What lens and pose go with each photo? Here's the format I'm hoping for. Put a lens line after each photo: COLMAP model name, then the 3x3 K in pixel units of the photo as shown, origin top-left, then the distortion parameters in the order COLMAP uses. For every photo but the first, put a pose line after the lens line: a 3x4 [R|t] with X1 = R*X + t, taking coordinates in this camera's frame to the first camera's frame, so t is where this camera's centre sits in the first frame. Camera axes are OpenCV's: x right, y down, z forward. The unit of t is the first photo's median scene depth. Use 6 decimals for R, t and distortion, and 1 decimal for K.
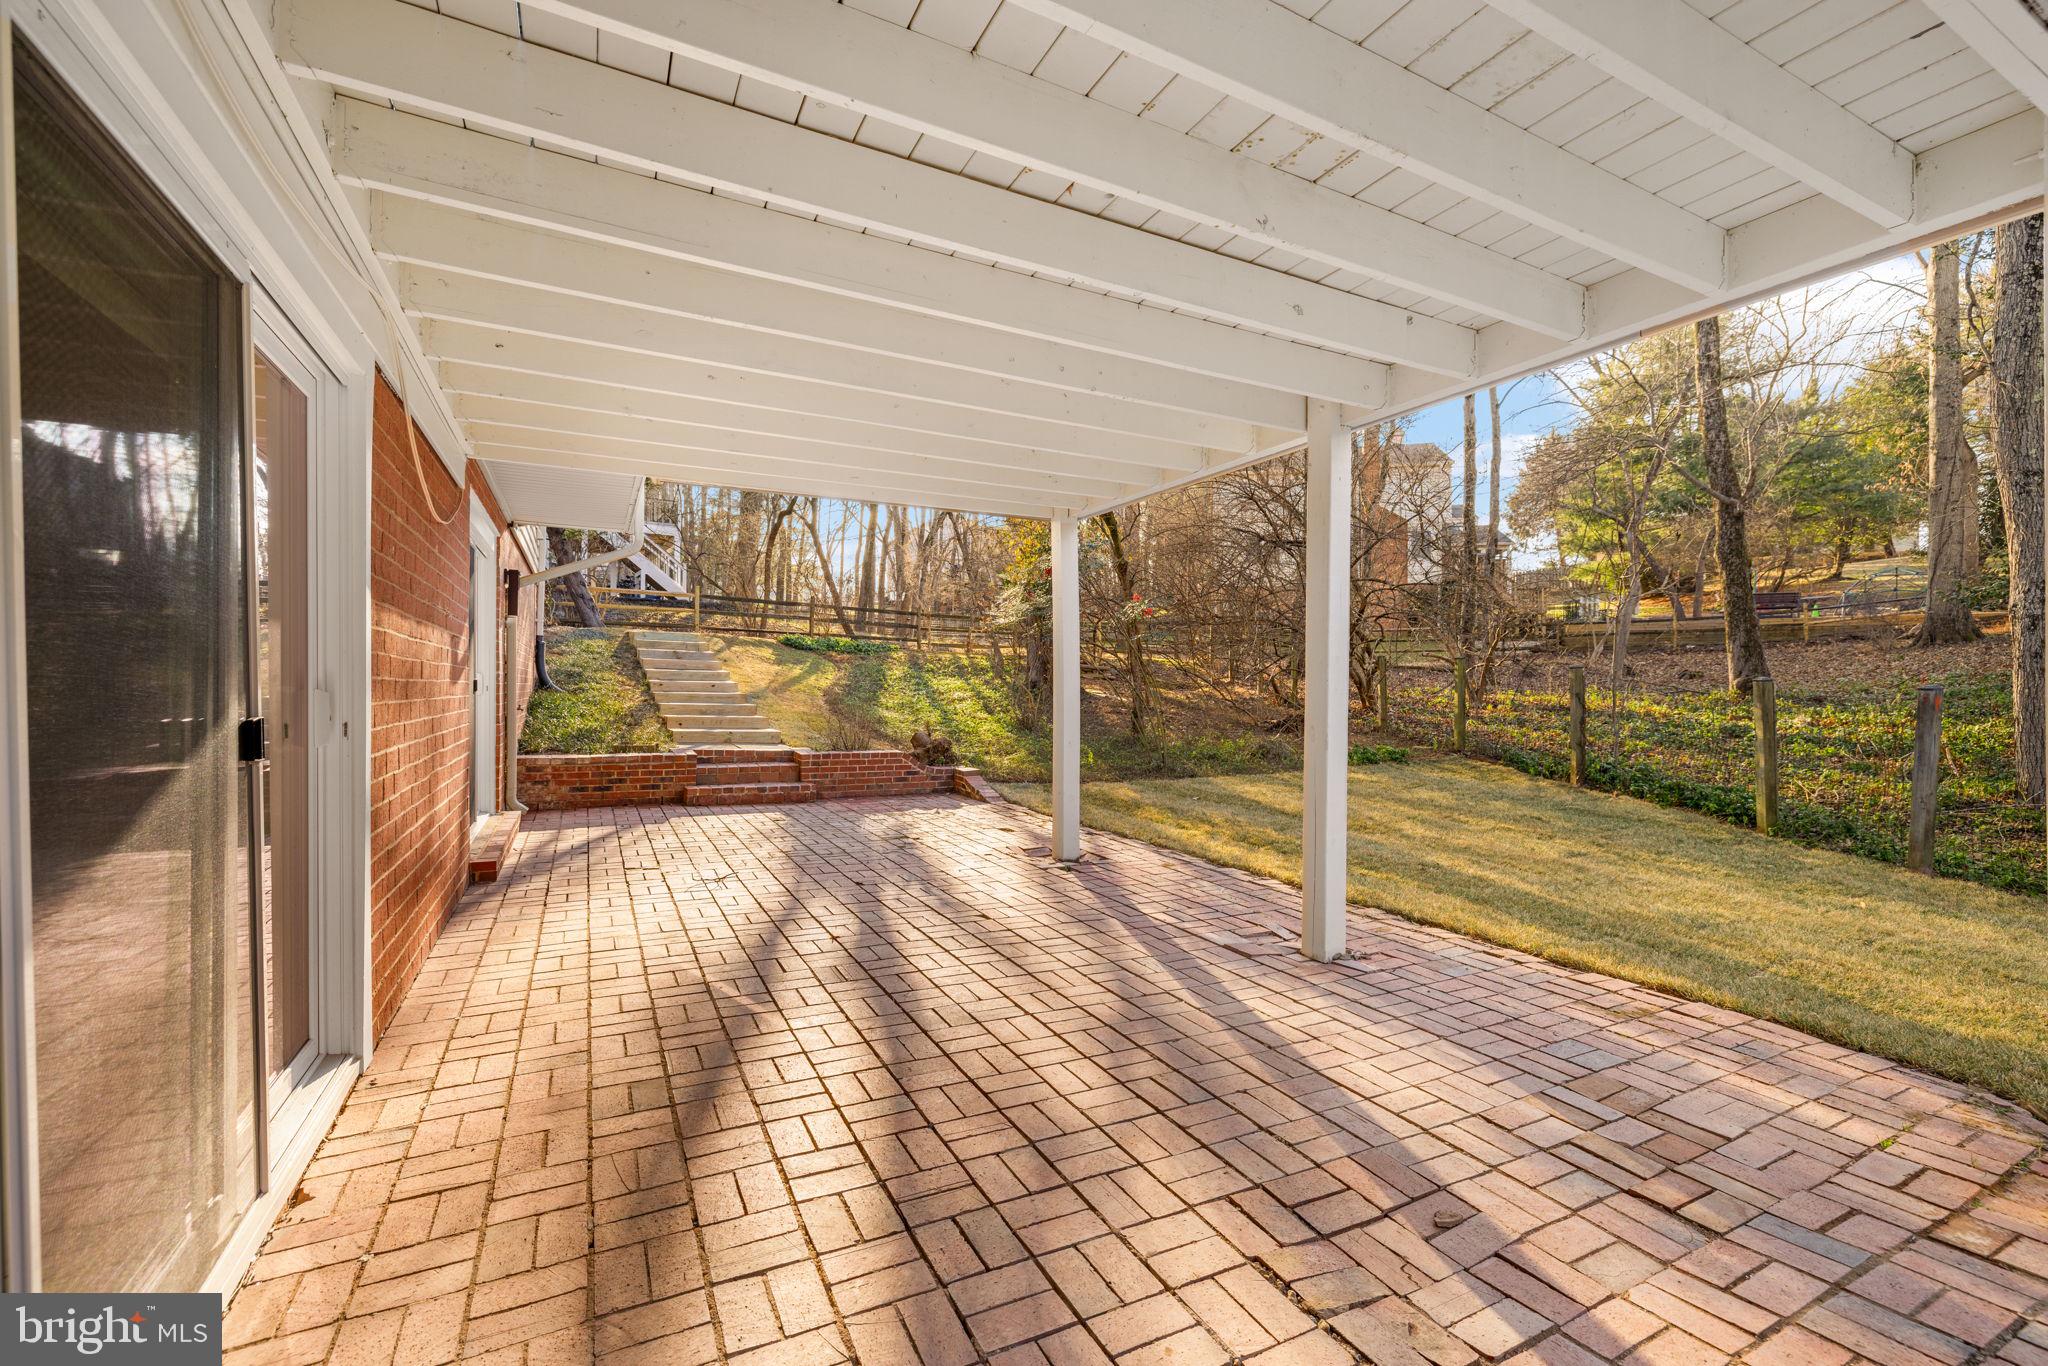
lens RADIAL K [[854.1, 0, 1022.0], [0, 854.1, 687.8], [0, 0, 1]] dist [0.002201, 0.000159]
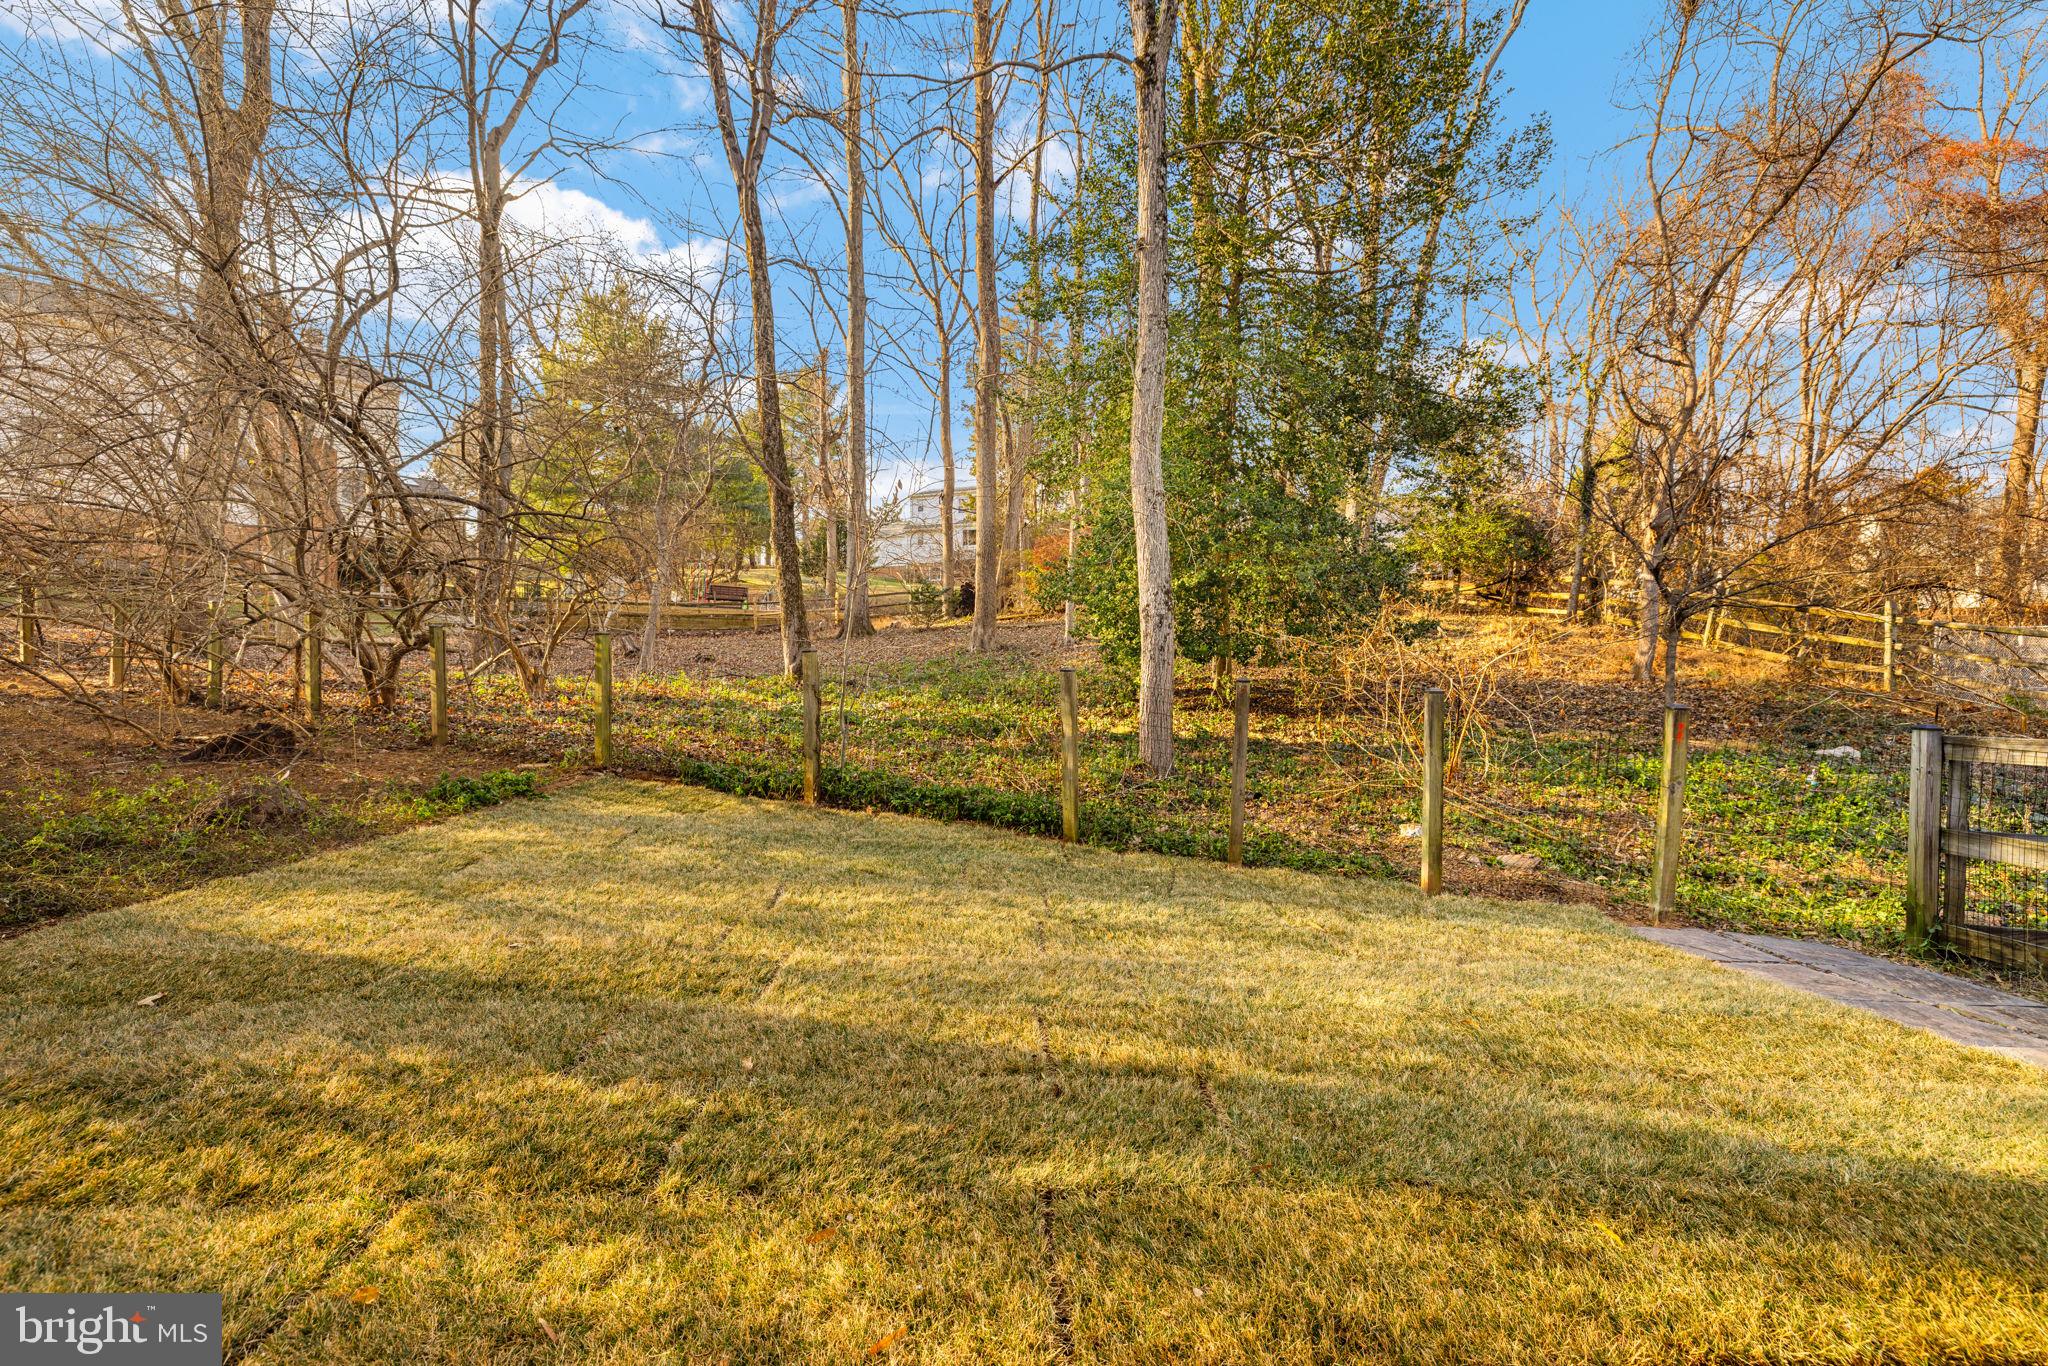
lens RADIAL K [[854.1, 0, 1022.5], [0, 854.1, 678.8], [0, 0, 1]] dist [0.002201, 0.000159]
pose [[0.415748, -0.010258, 0.909422, 0.028568], [0.000424, 0.999938, 0.011085, -0.005531], [-0.909480, -0.004223, 0.415726, 0.435061]]
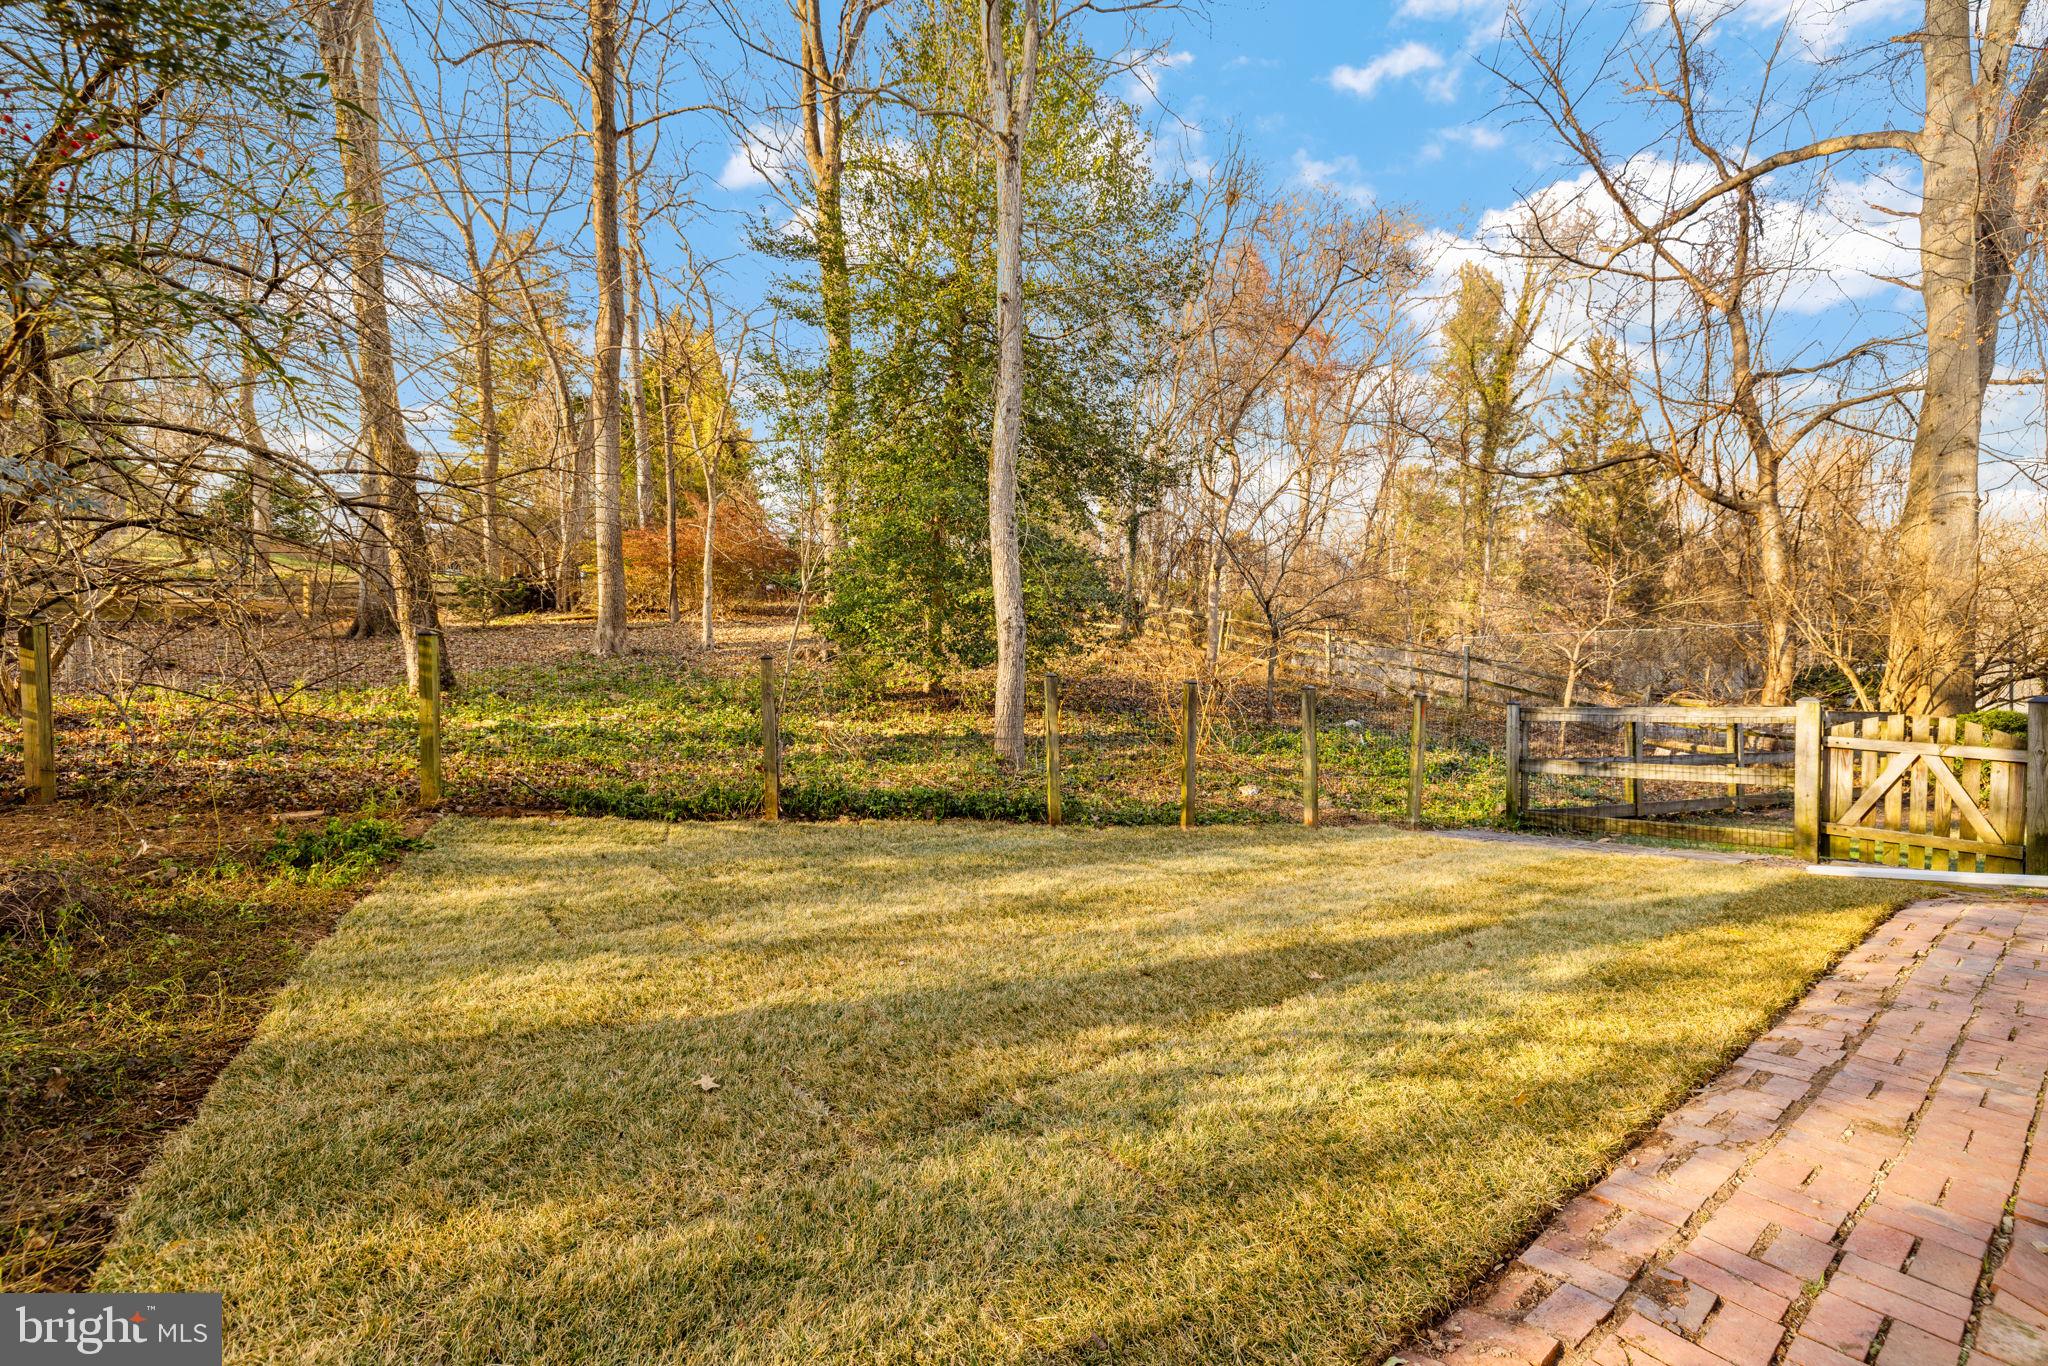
lens RADIAL K [[854.1, 0, 1029.6], [0, 854.1, 681.4], [0, 0, 1]] dist [0.002201, 0.000159]
pose [[-0.180100, -0.009227, 0.983605, -0.081103], [0.006814, 0.999920, 0.010628, -0.007435], [-0.983625, 0.008616, -0.180023, 0.778202]]
